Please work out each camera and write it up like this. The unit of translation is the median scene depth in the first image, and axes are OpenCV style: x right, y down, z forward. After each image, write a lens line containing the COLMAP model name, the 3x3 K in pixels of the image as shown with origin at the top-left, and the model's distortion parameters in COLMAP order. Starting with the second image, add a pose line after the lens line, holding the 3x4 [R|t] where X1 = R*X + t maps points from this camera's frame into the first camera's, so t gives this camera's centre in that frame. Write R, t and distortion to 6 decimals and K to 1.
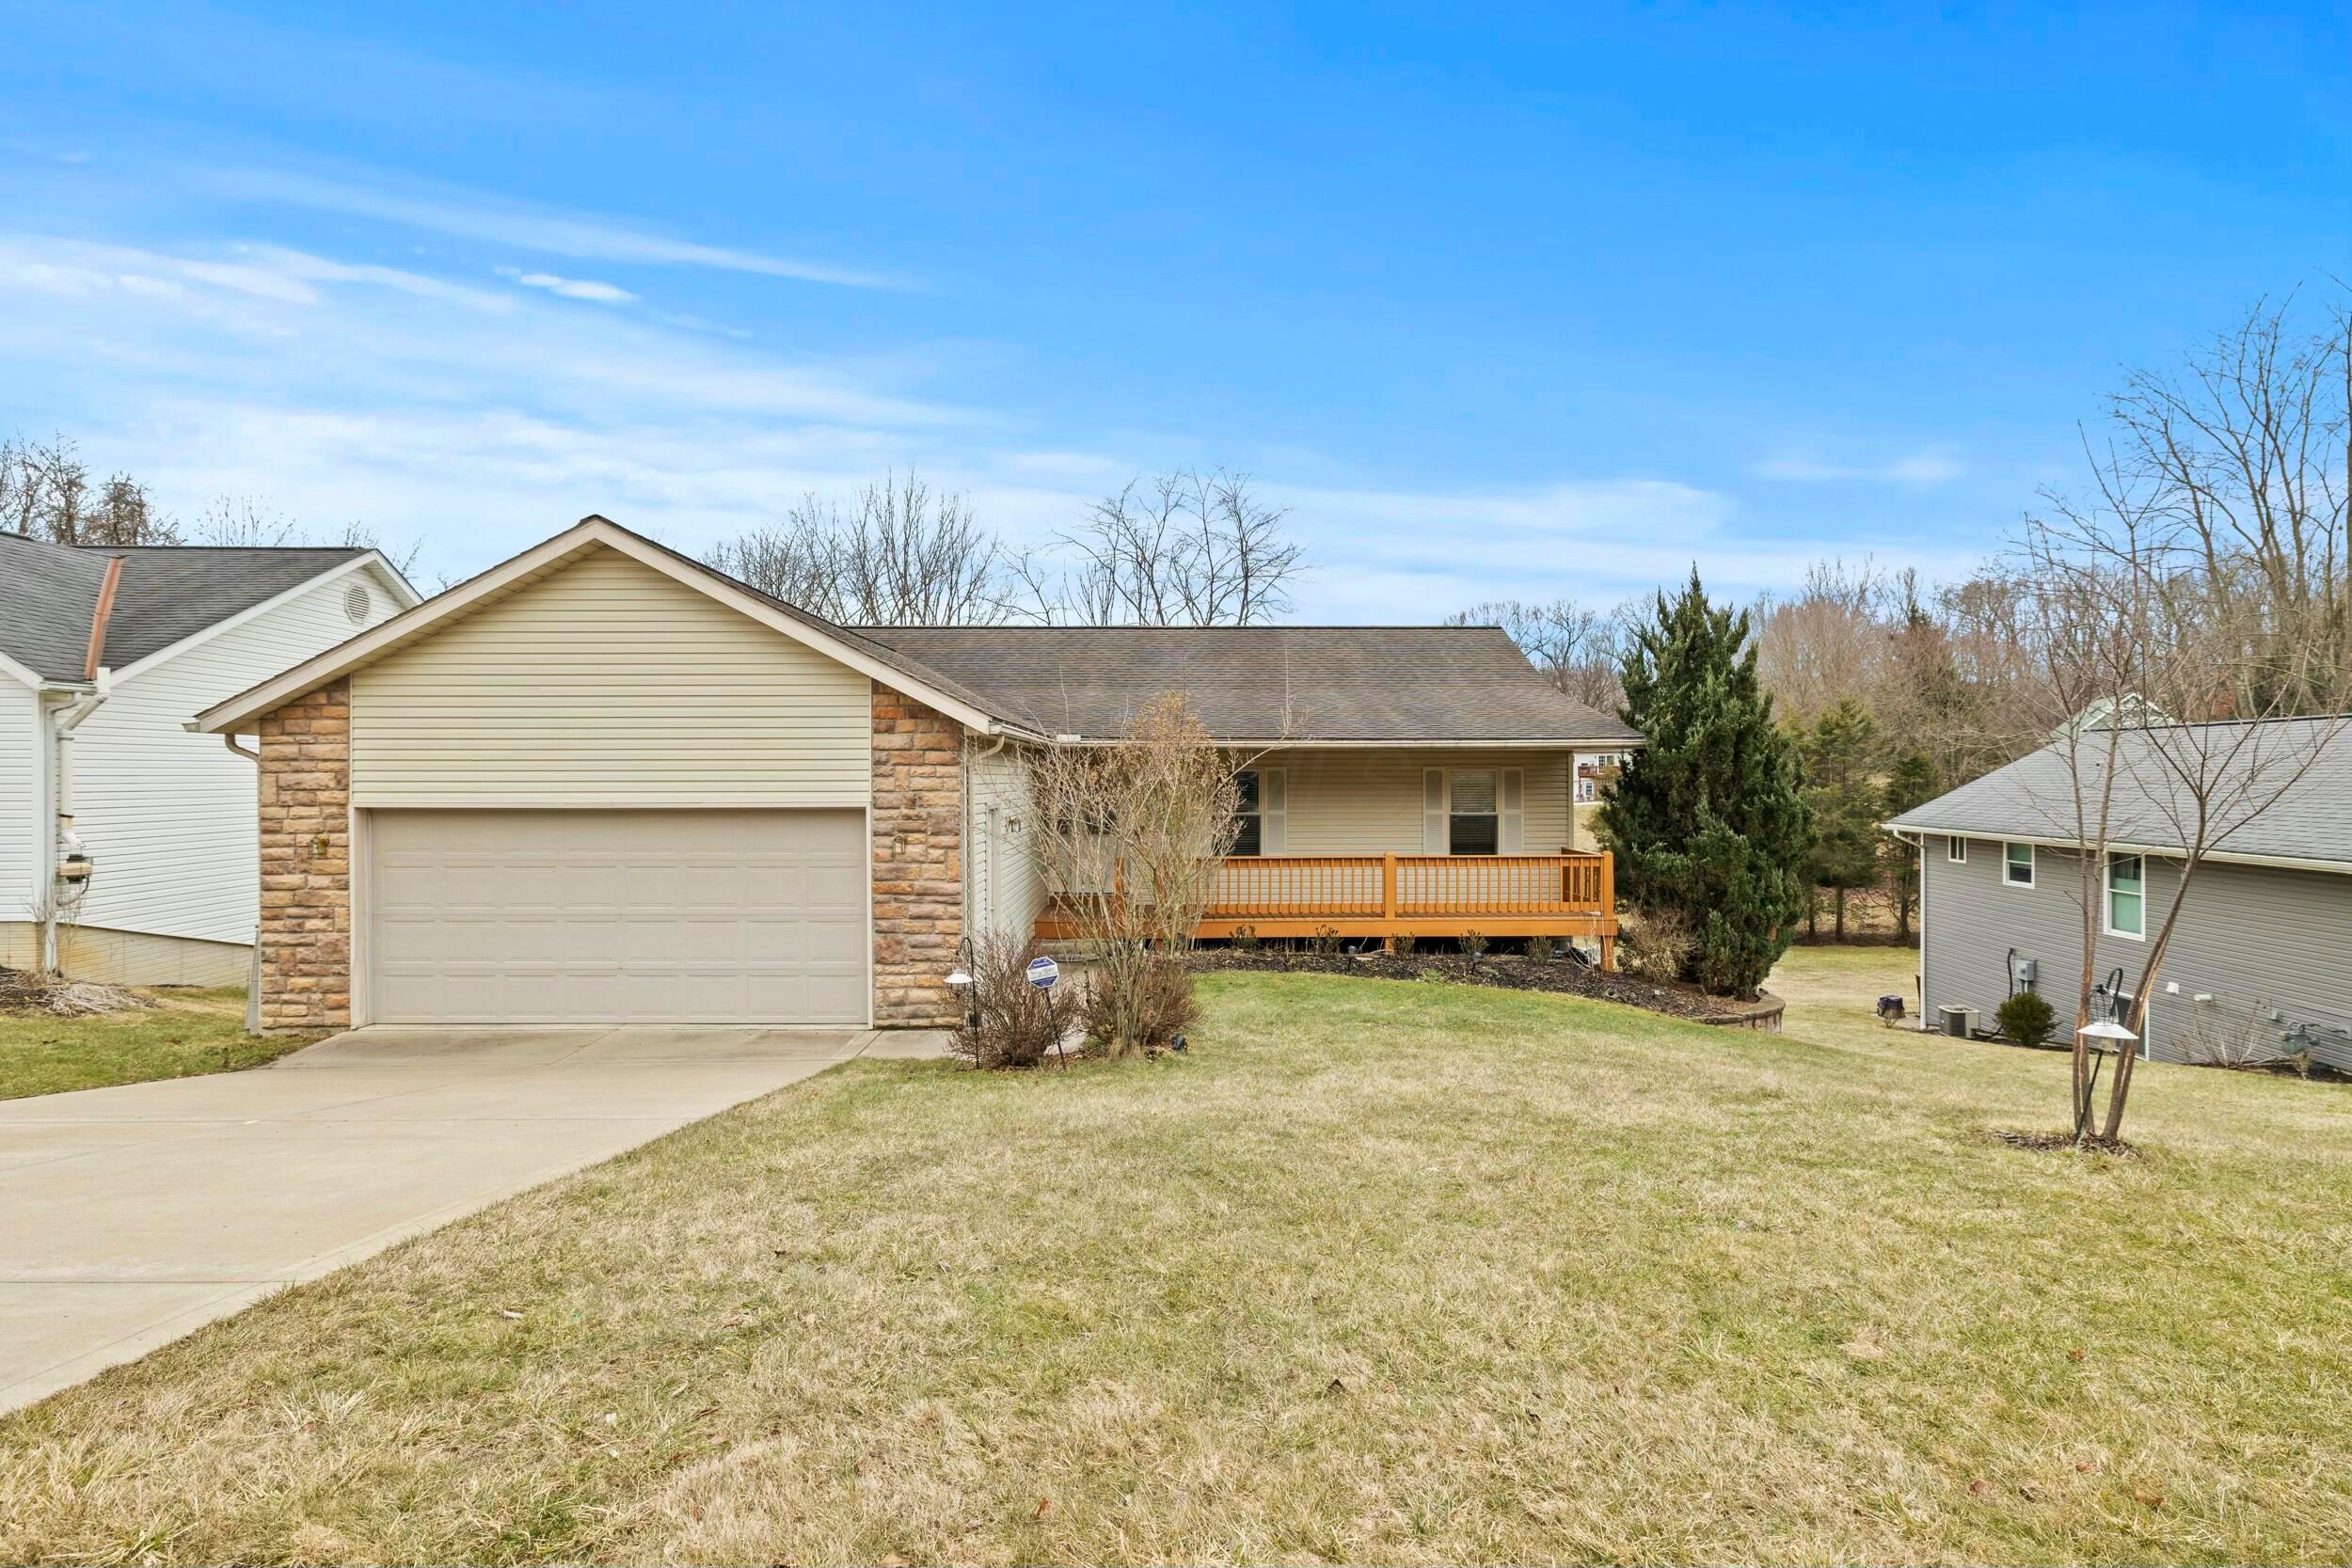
lens RADIAL K [[1151.6, 0, 1174.3], [0, 1151.6, 780.4], [0, 0, 1]] dist [-0.008771, 0.000140]
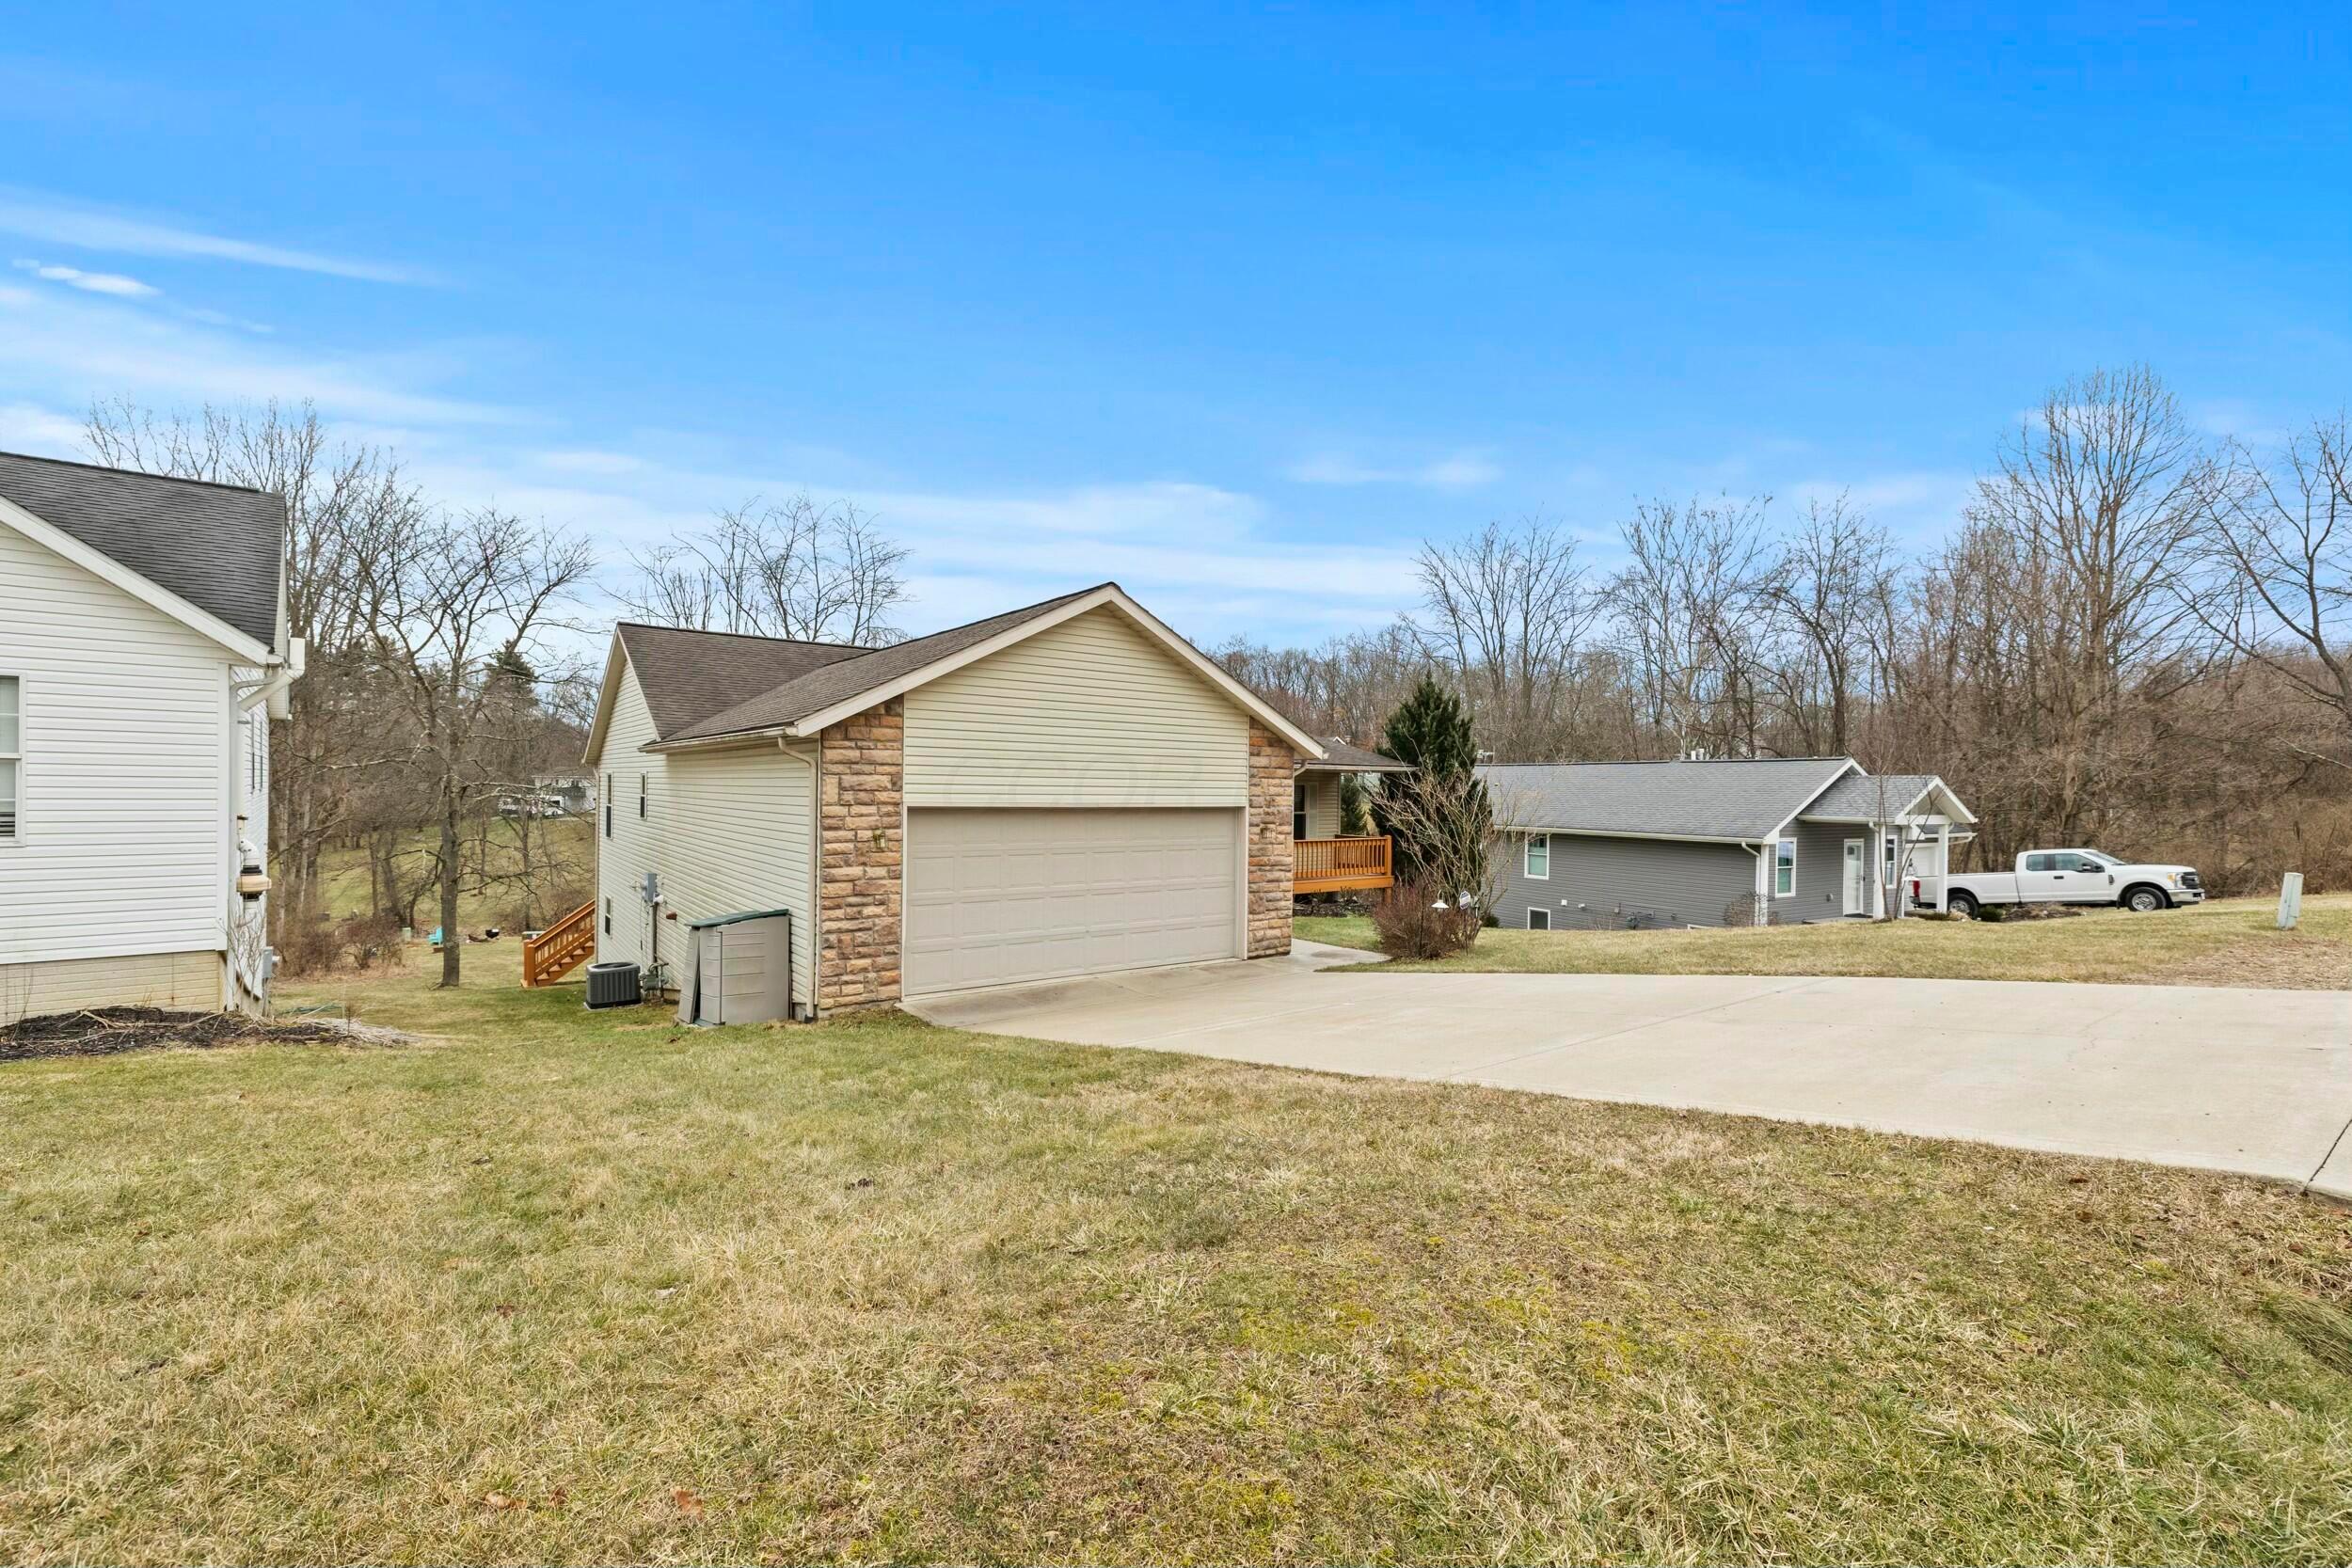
lens RADIAL K [[1013.2, 0, 1177.6], [0, 1013.2, 793.7], [0, 0, 1]] dist [-0.002703, 0.000707]
pose [[0.800955, 0.008909, 0.598658, -1.099288], [-0.010455, 0.999945, -0.000892, 0.009146], [-0.598633, -0.005544, 0.801004, 0.029600]]
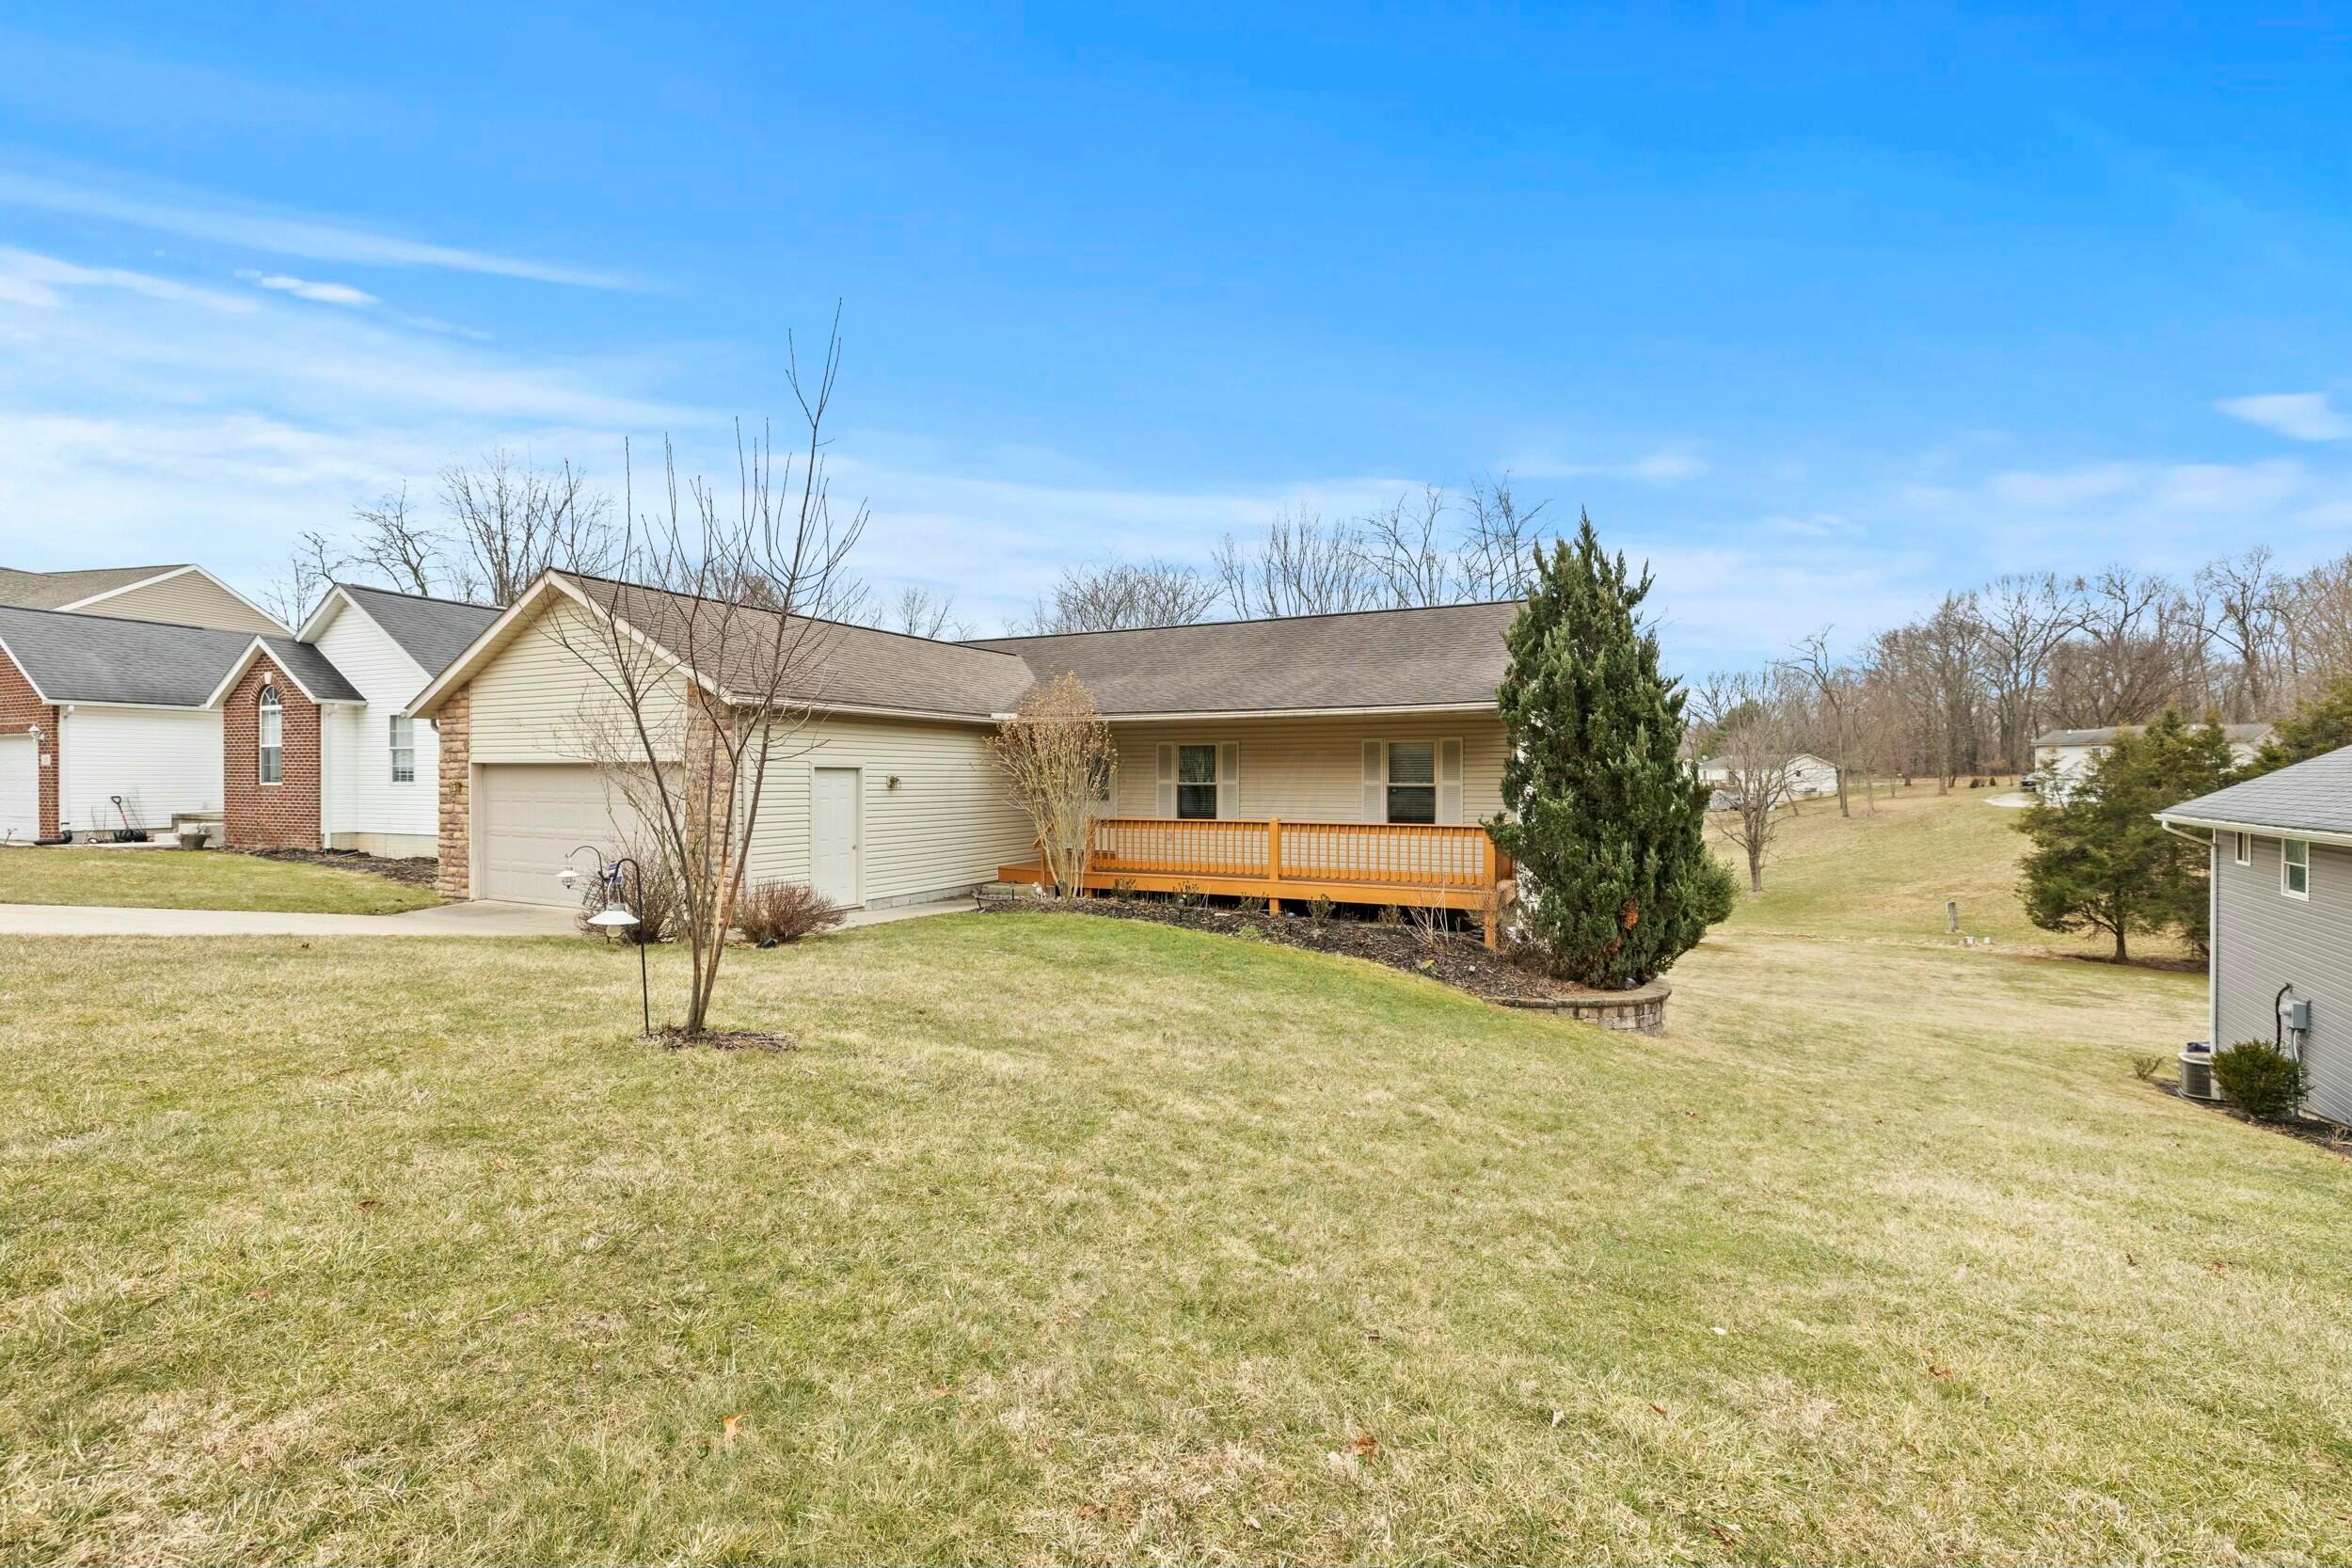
lens RADIAL K [[1013.2, 0, 1190.4], [0, 1013.2, 781.2], [0, 0, 1]] dist [-0.002703, 0.000707]
pose [[0.887969, 0.007235, -0.459846, 0.812614], [-0.004999, 0.999969, 0.006081, 0.036016], [0.459876, -0.003101, 0.887978, 0.210313]]
